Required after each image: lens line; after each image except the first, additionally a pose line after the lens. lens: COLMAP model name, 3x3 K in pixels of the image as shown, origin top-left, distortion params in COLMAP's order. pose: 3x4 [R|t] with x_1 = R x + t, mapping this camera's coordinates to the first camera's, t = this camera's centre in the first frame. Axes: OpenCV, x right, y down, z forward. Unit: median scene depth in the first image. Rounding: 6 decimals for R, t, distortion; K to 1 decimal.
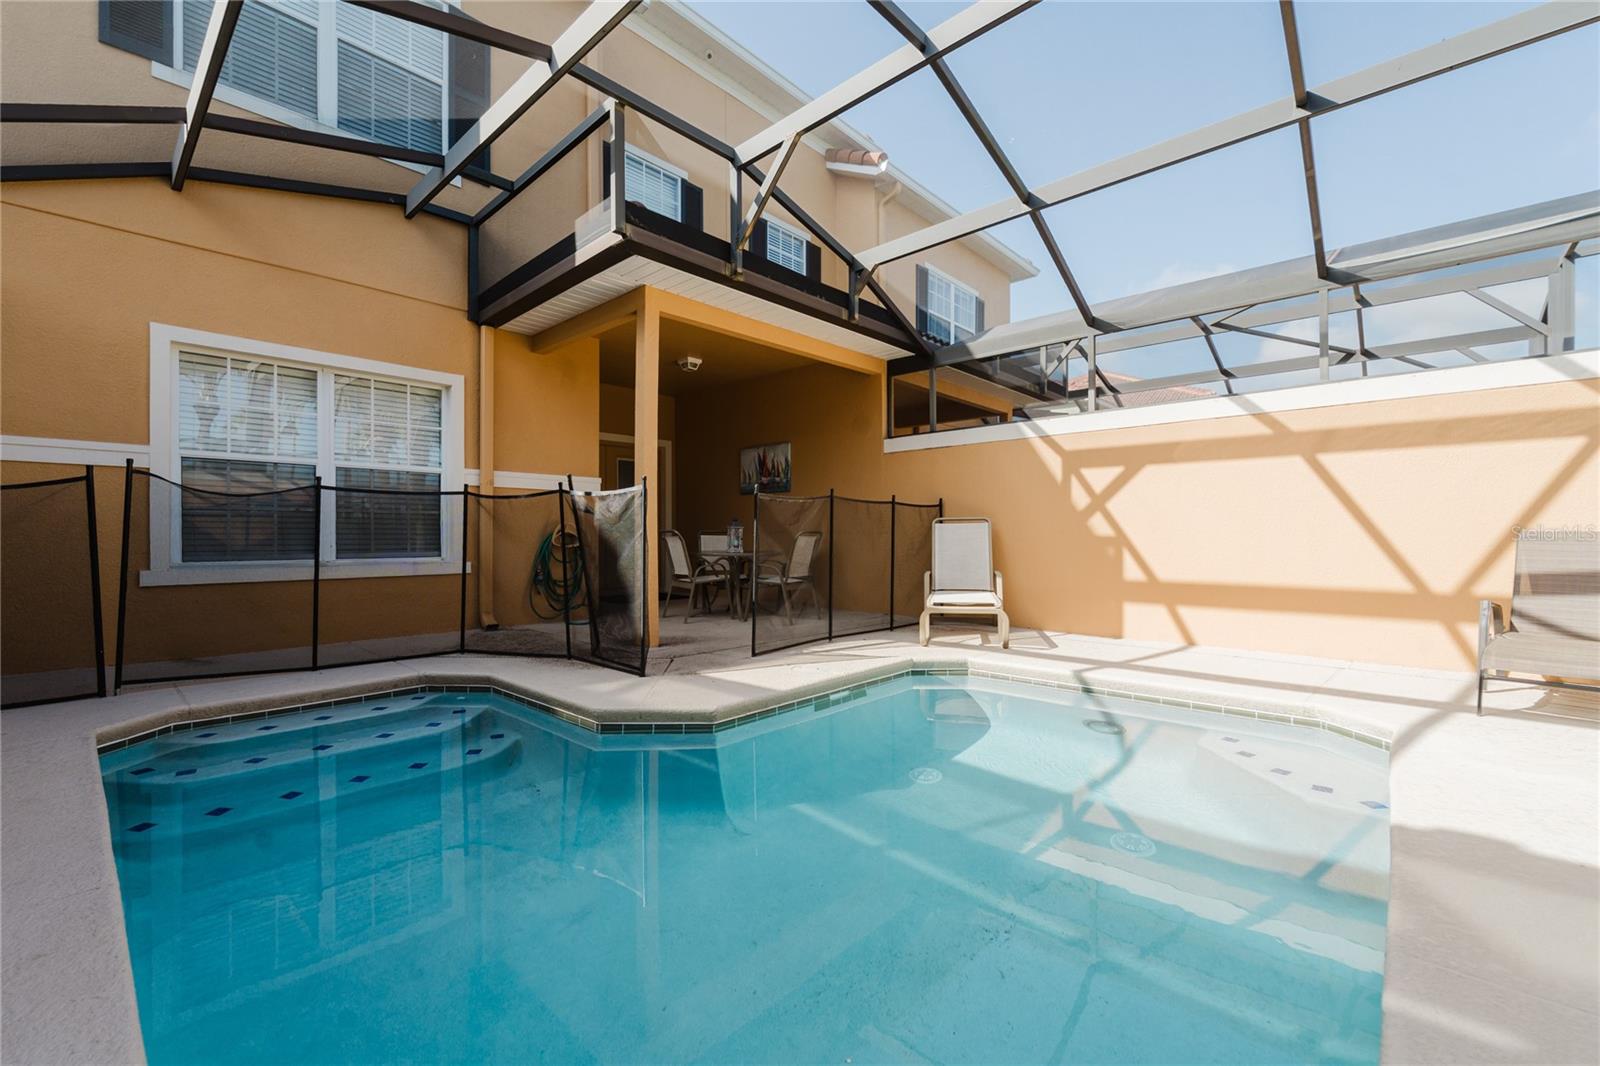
lens RADIAL K [[657.1, 0, 795.6], [0, 657.1, 530.8], [0, 0, 1]] dist [0.000701, -0.000111]
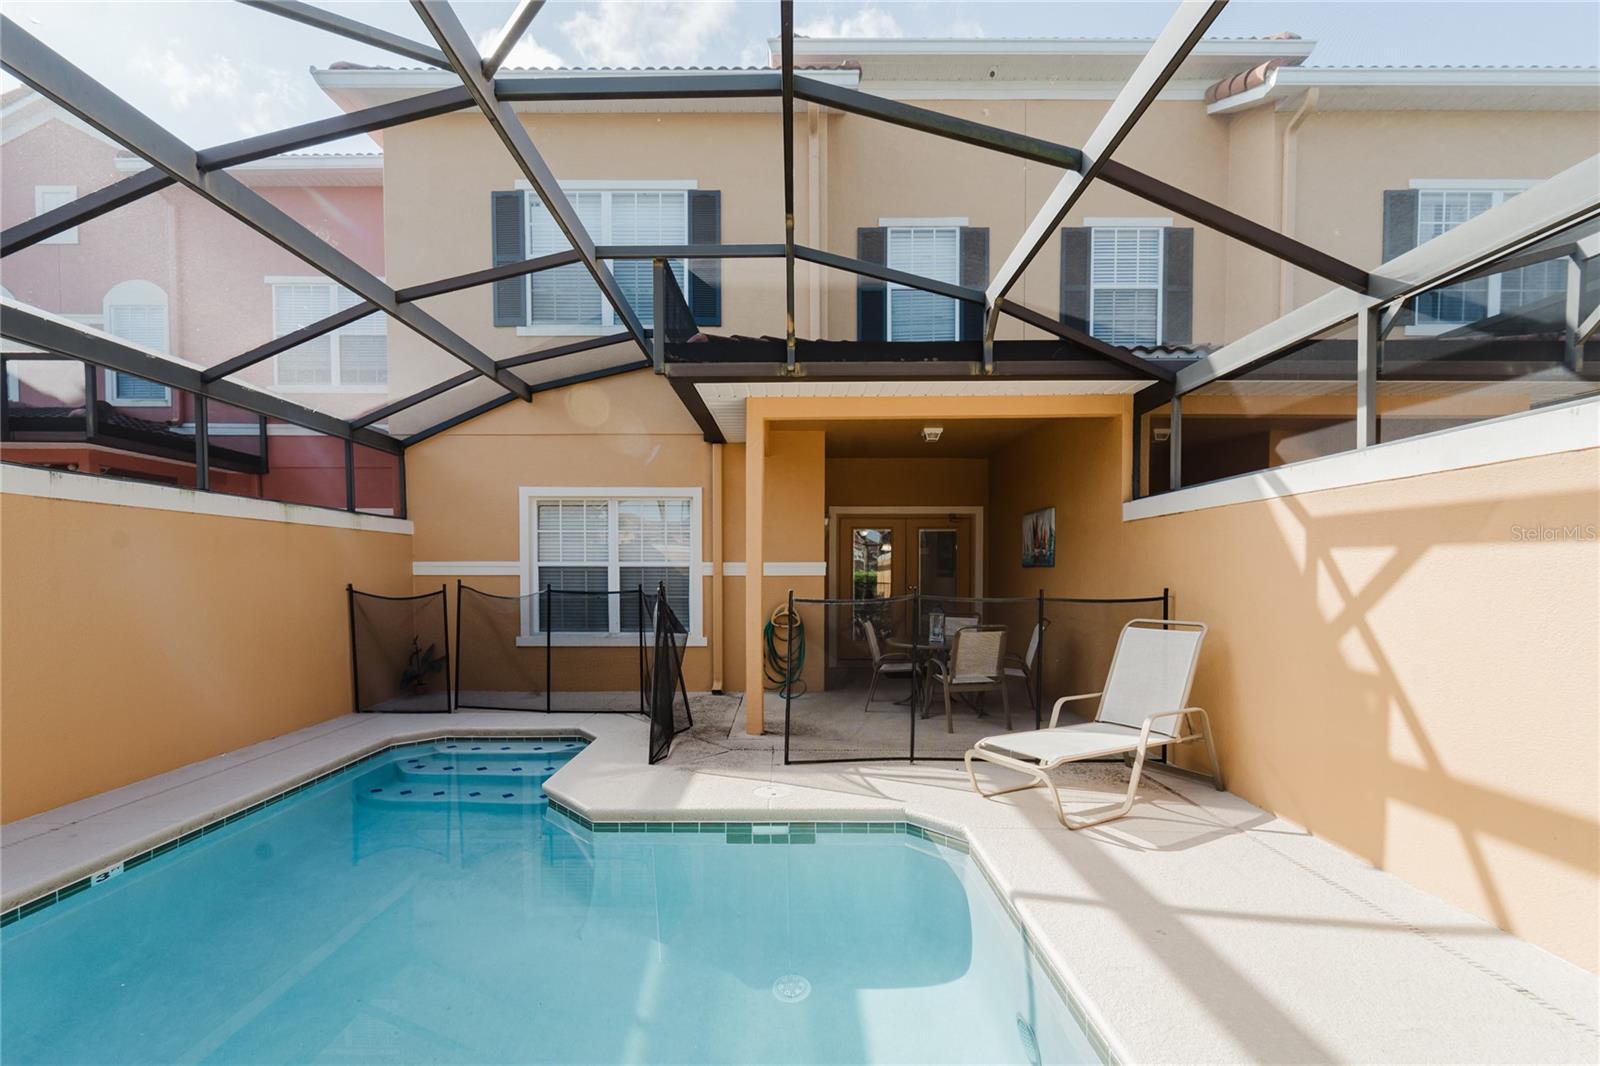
lens RADIAL K [[670.0, 0, 798.3], [0, 670.0, 589.2], [0, 0, 1]] dist [0.001319, 0.000178]
pose [[0.687102, 0.017131, -0.726359, 0.542292], [0.003427, 0.999634, 0.026817, -0.077089], [0.726553, -0.020915, 0.686792, 0.260419]]
